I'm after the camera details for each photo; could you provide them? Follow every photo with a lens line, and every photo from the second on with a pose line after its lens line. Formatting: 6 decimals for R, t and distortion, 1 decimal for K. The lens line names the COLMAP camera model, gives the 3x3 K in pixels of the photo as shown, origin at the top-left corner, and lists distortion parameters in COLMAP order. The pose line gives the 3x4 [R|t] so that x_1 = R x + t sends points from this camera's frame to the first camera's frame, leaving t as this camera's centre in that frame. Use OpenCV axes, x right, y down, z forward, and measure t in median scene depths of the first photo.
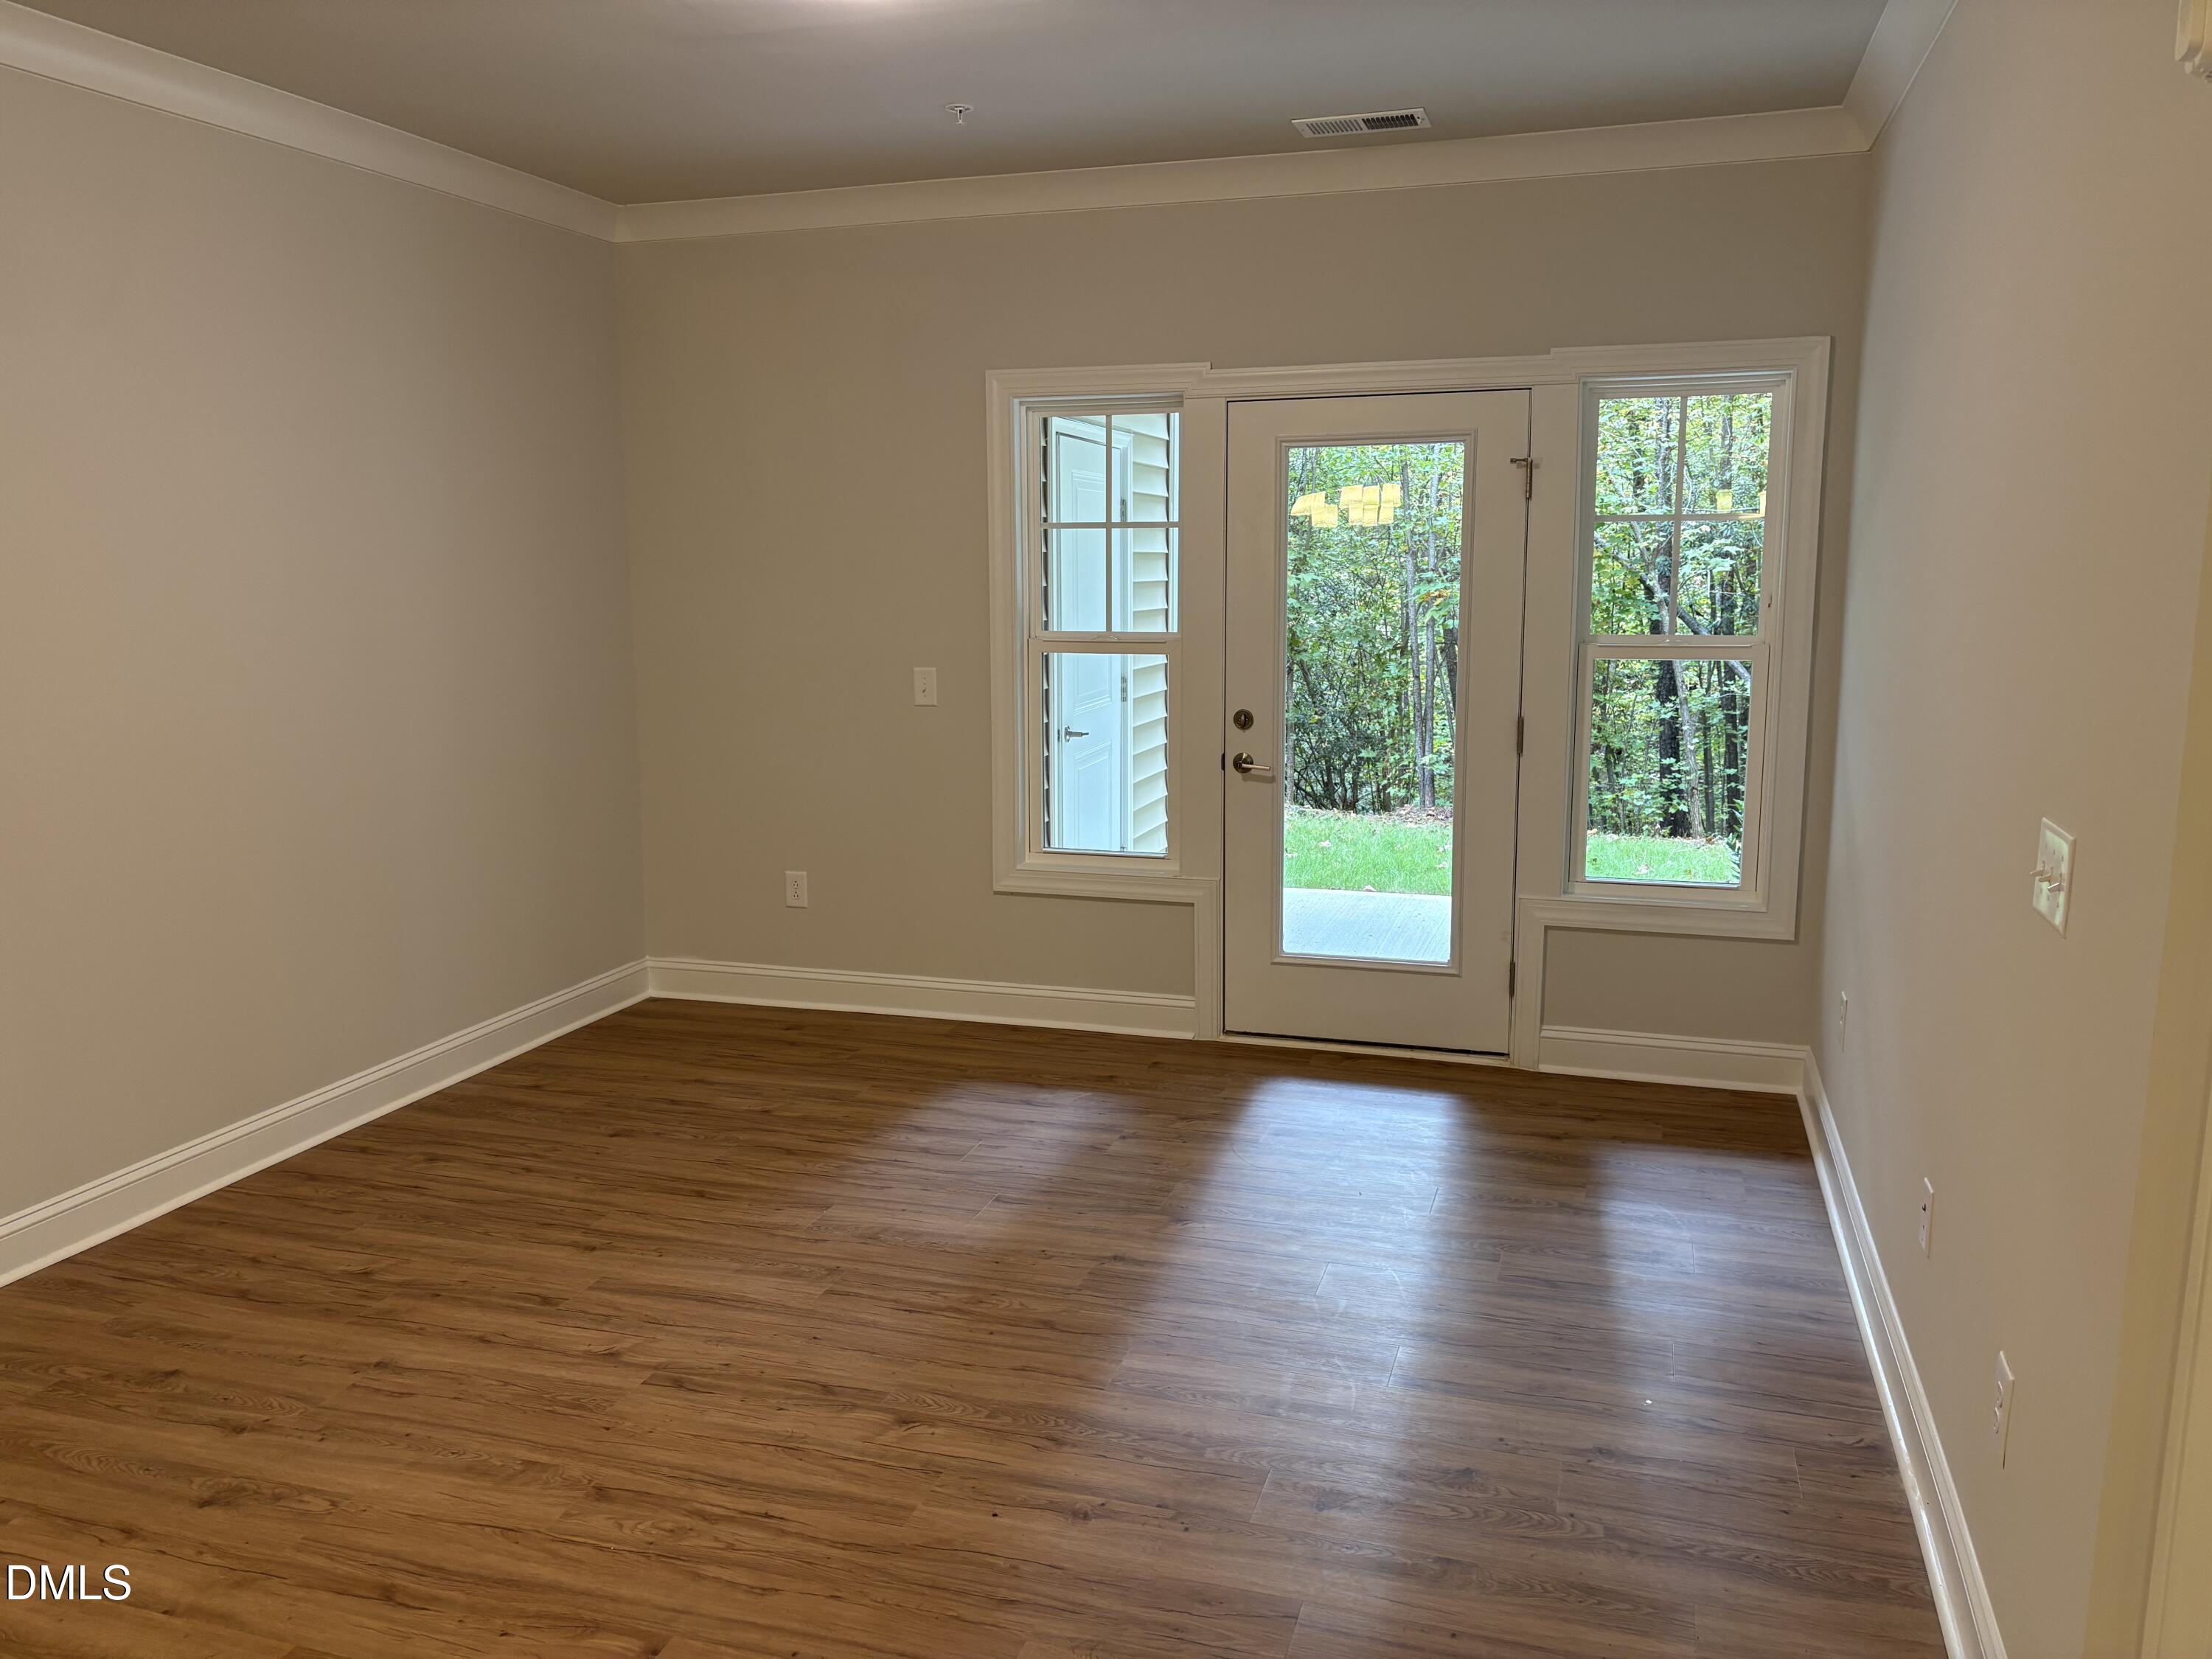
lens RADIAL K [[1662.2, 0, 1106.0], [0, 1662.2, 829.5], [0, 0, 1]] dist [0.024074, -0.002843]
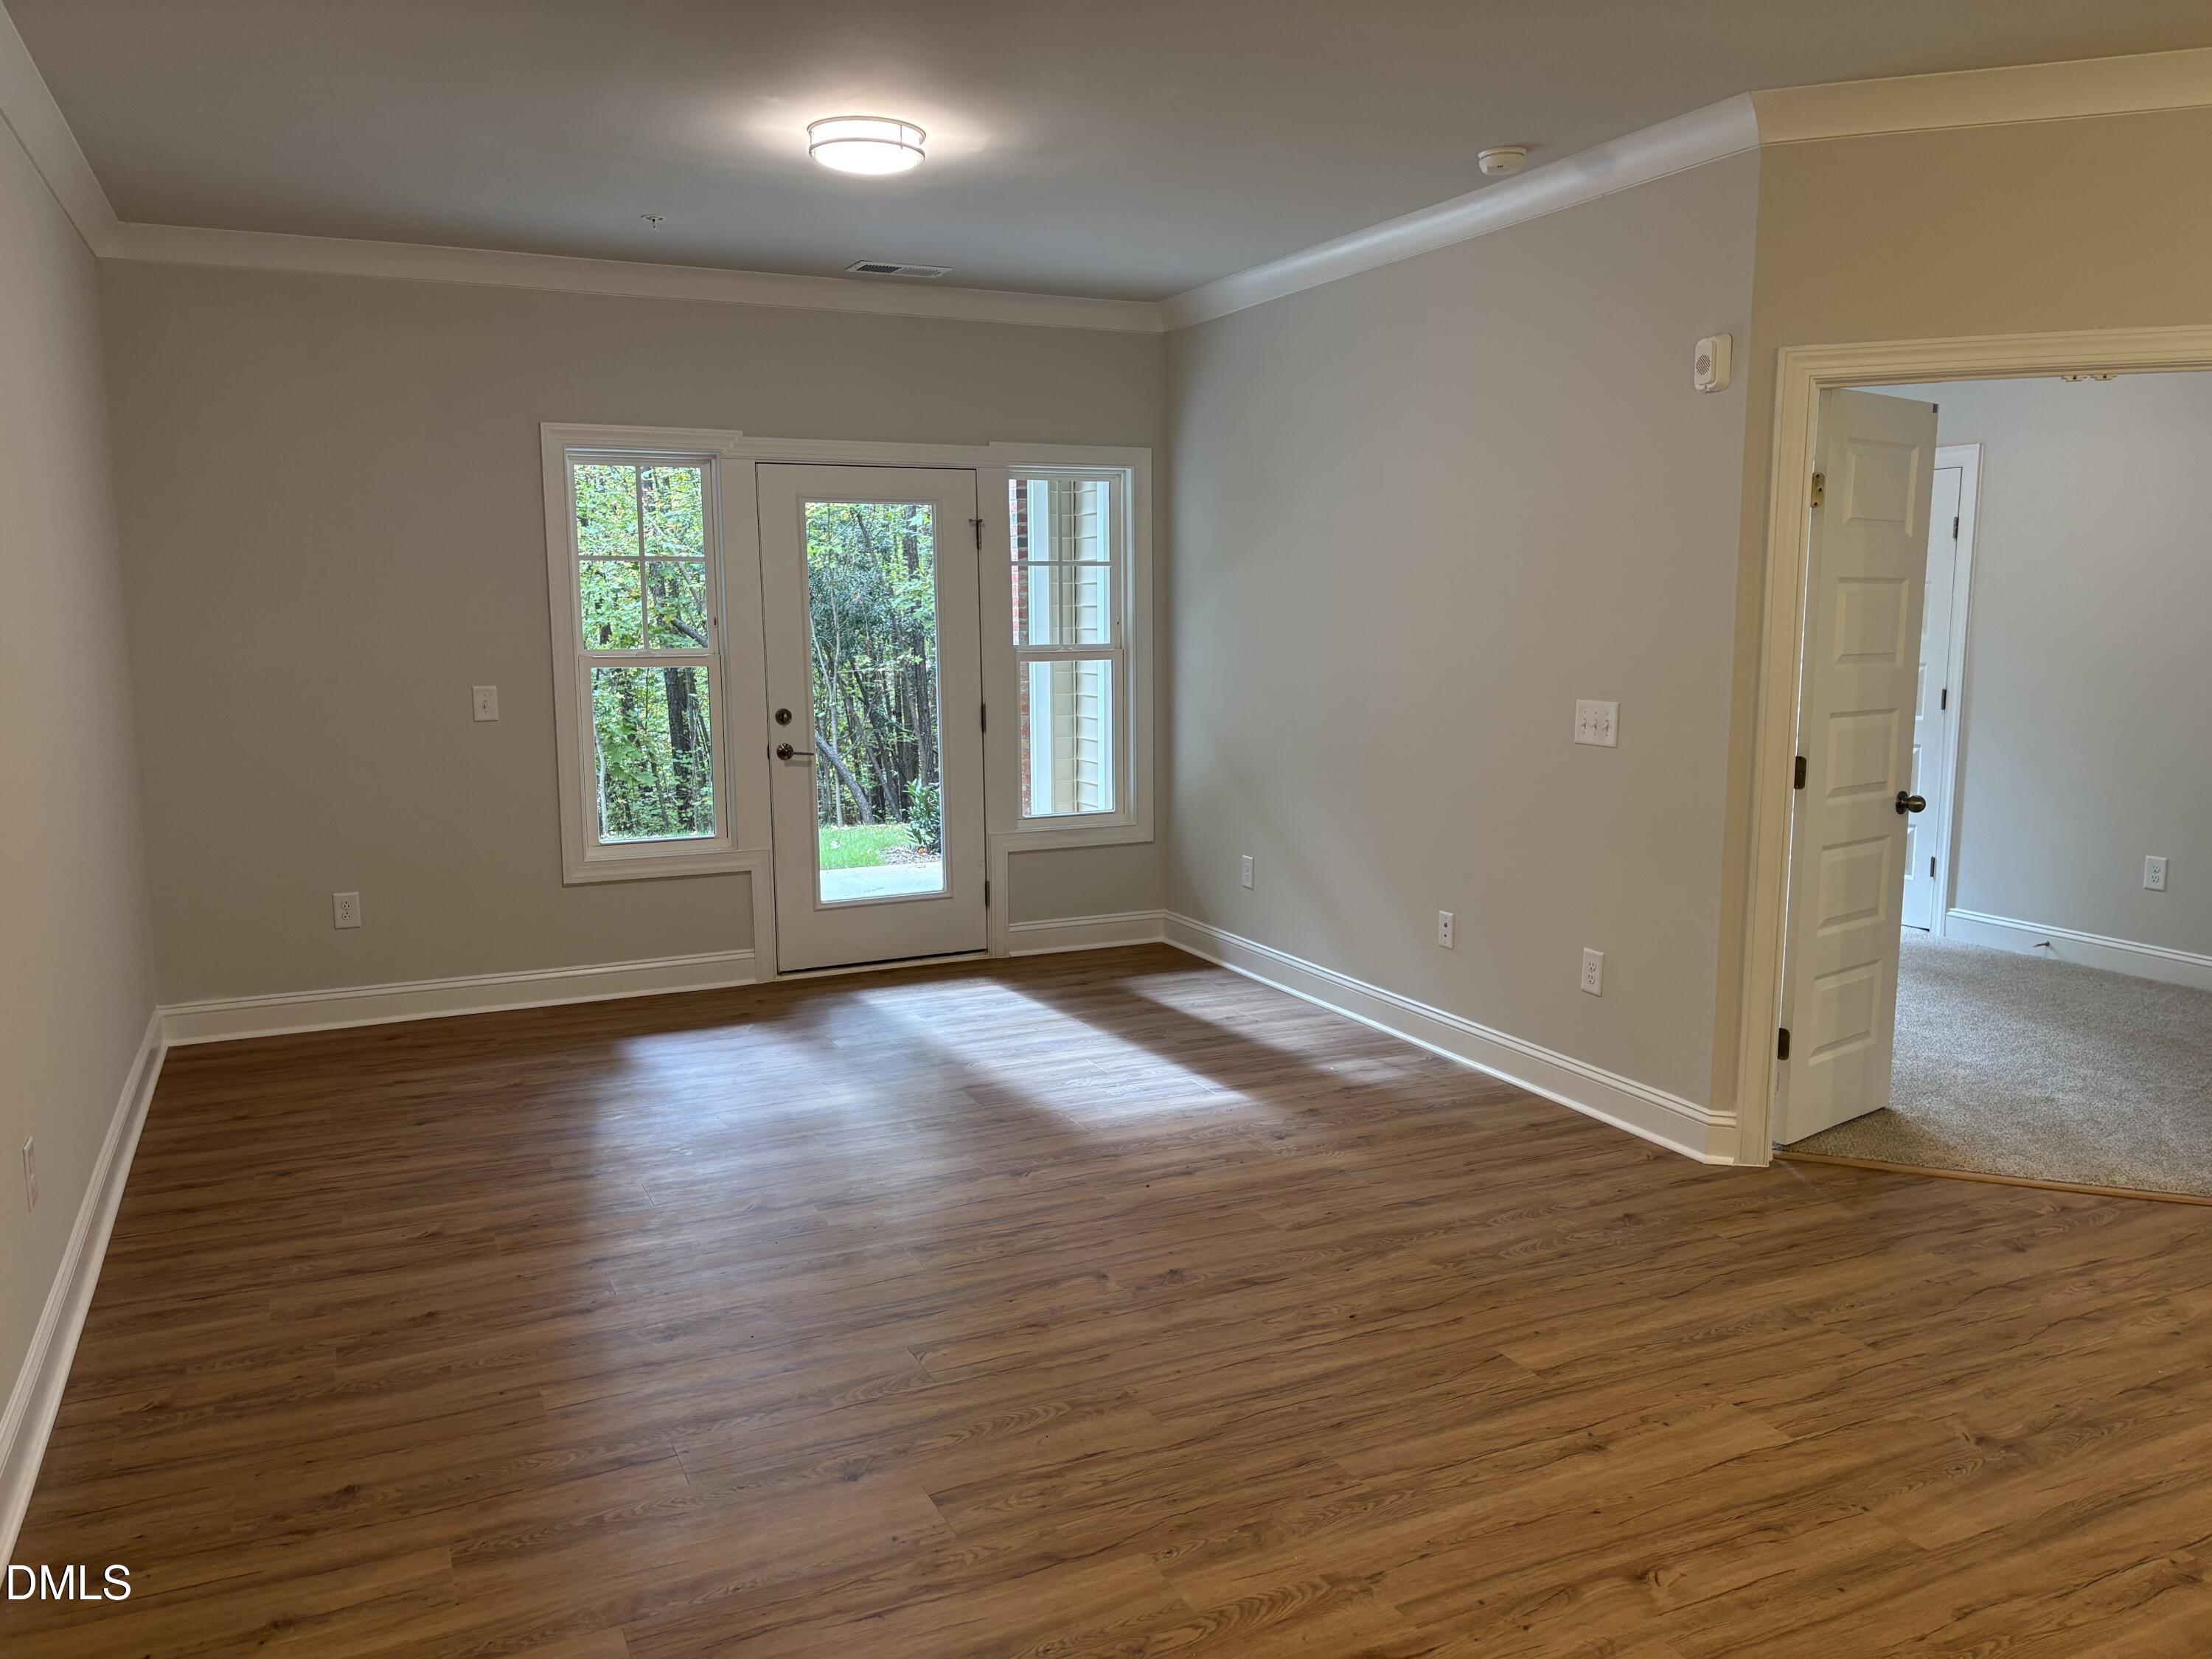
lens RADIAL K [[1662.8, 0, 1069.7], [0, 1662.8, 843.7], [0, 0, 1]] dist [0.079290, -0.112252]
pose [[0.738377, -0.097455, 0.667309, -0.766950], [0.113207, 0.993374, 0.019811, 0.035644], [-0.664818, 0.060916, 0.744517, -0.091589]]
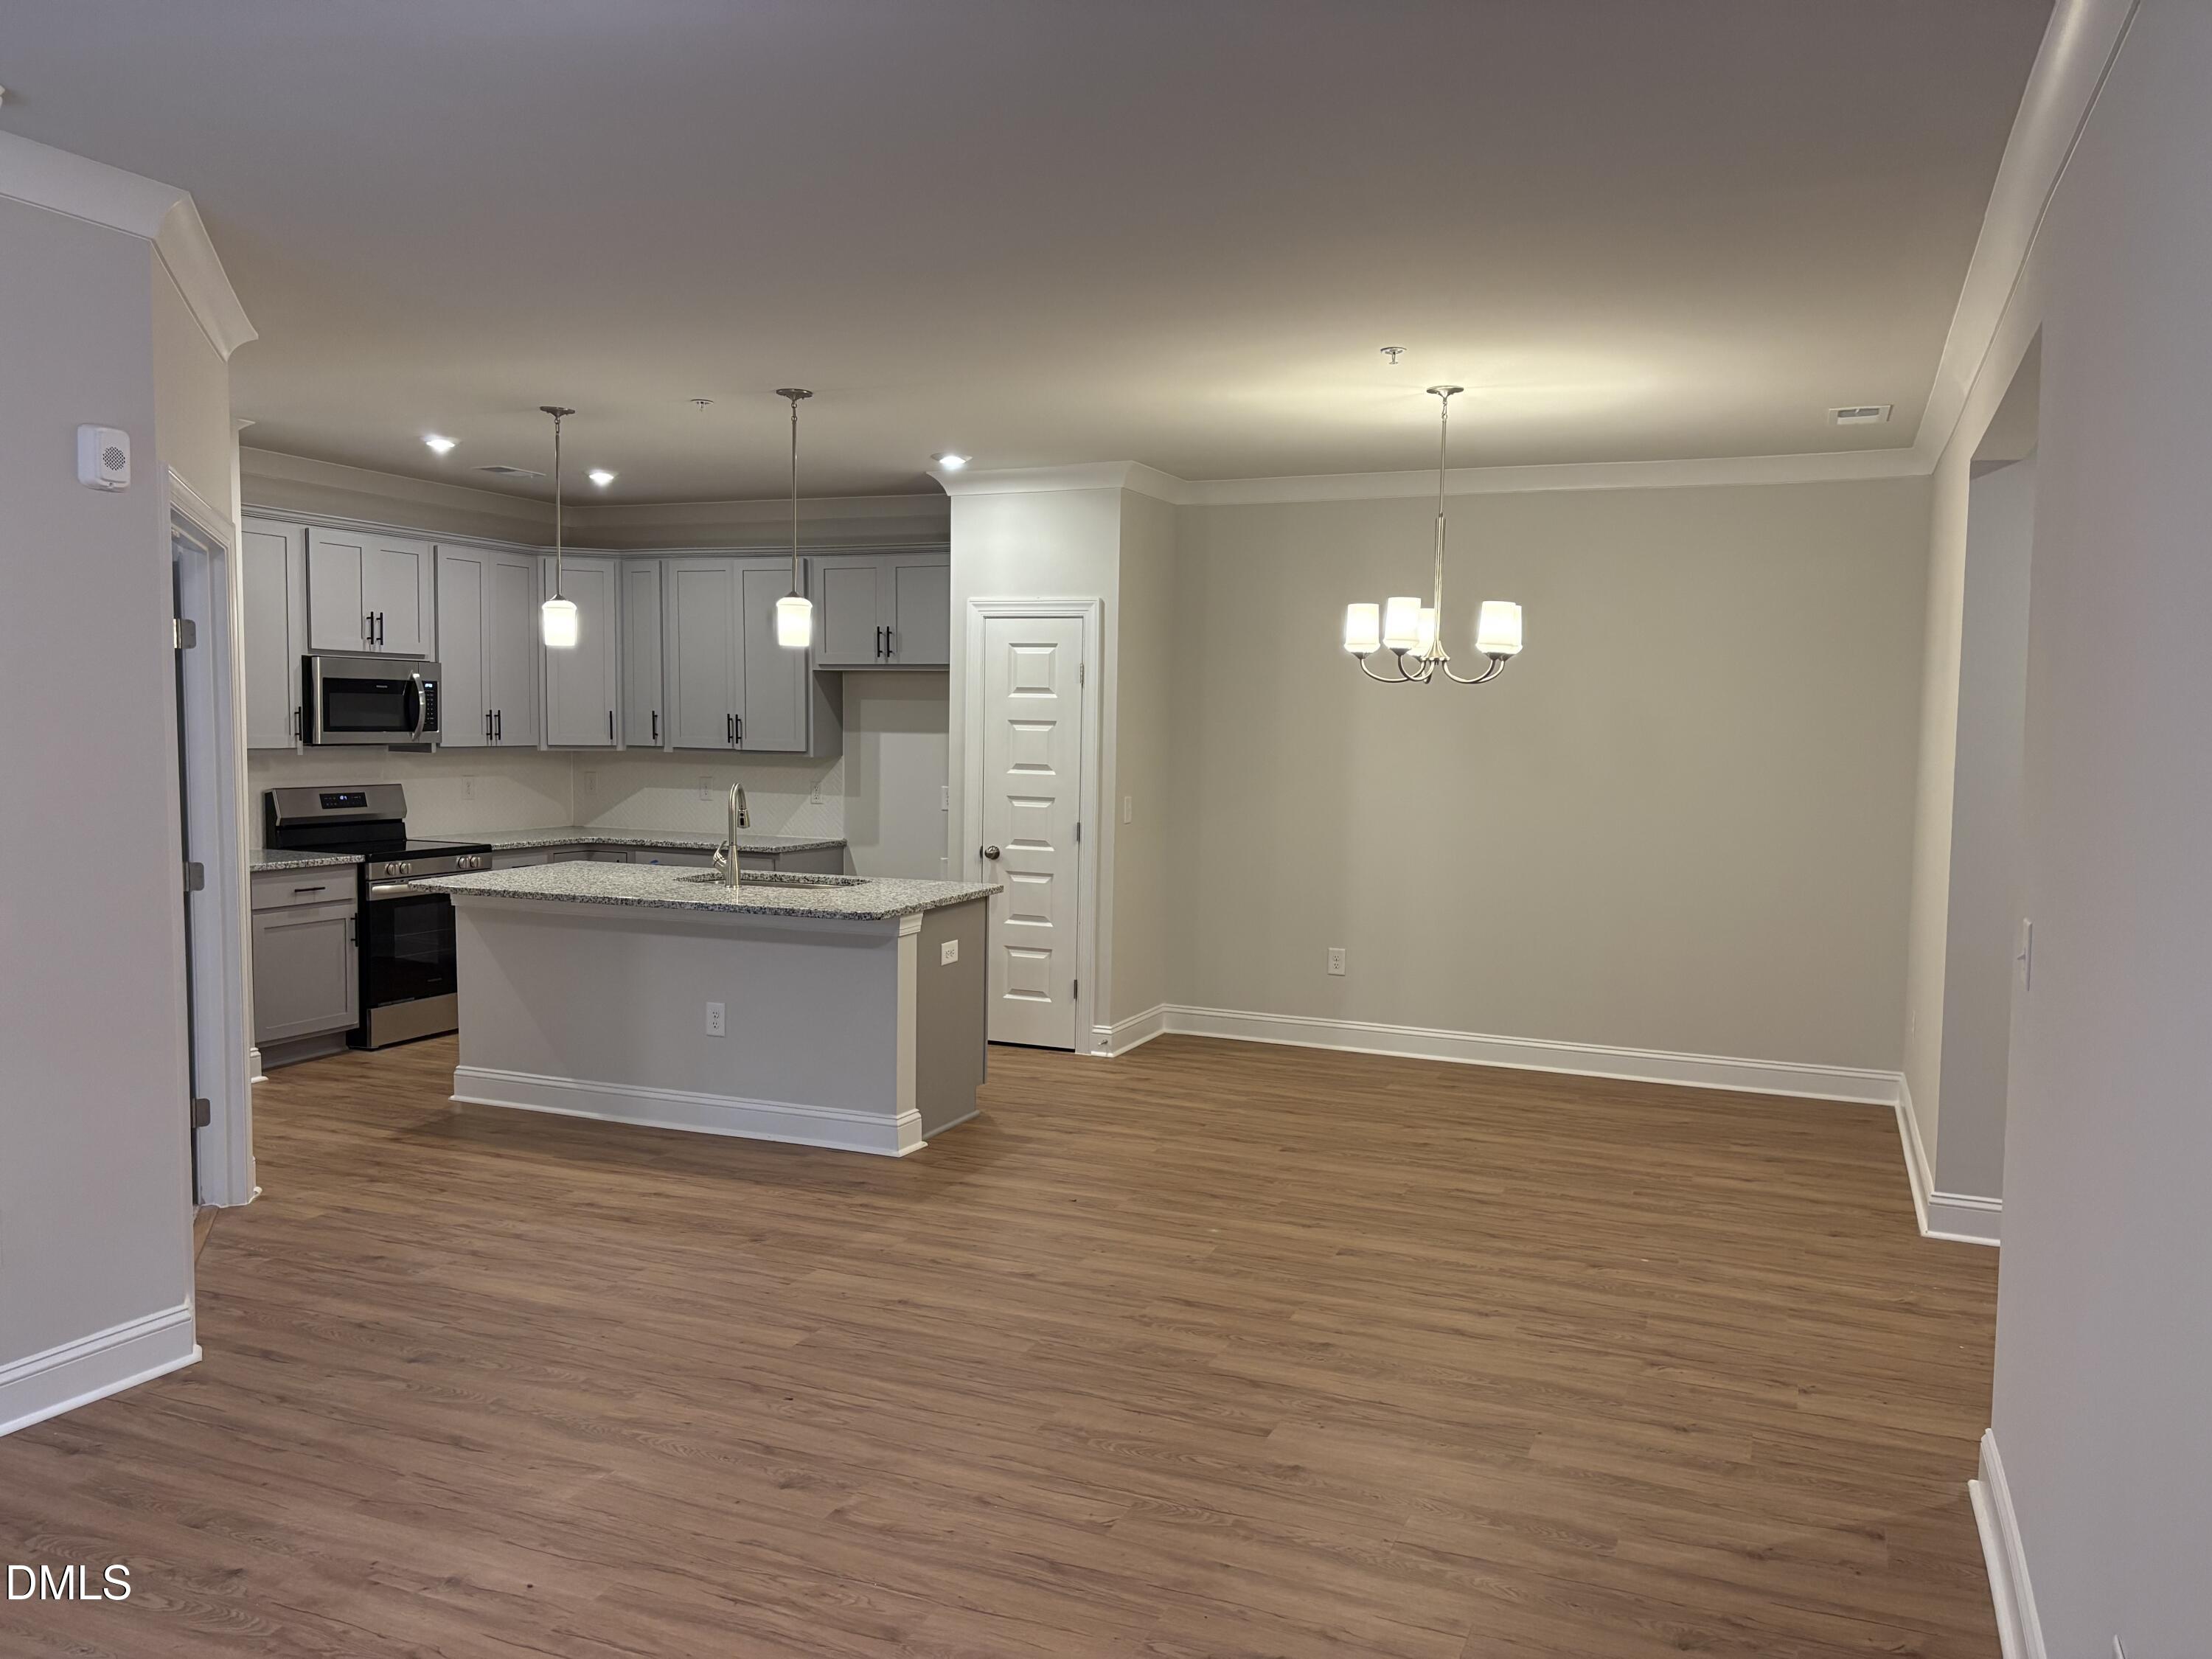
lens RADIAL K [[1662.2, 0, 1106.0], [0, 1662.2, 829.5], [0, 0, 1]] dist [0.024074, -0.002843]
pose [[-0.995603, -0.016557, 0.092194, -0.359032], [0.005494, 0.972237, 0.233934, -0.215238], [-0.093508, 0.233412, -0.967871, 1.288639]]
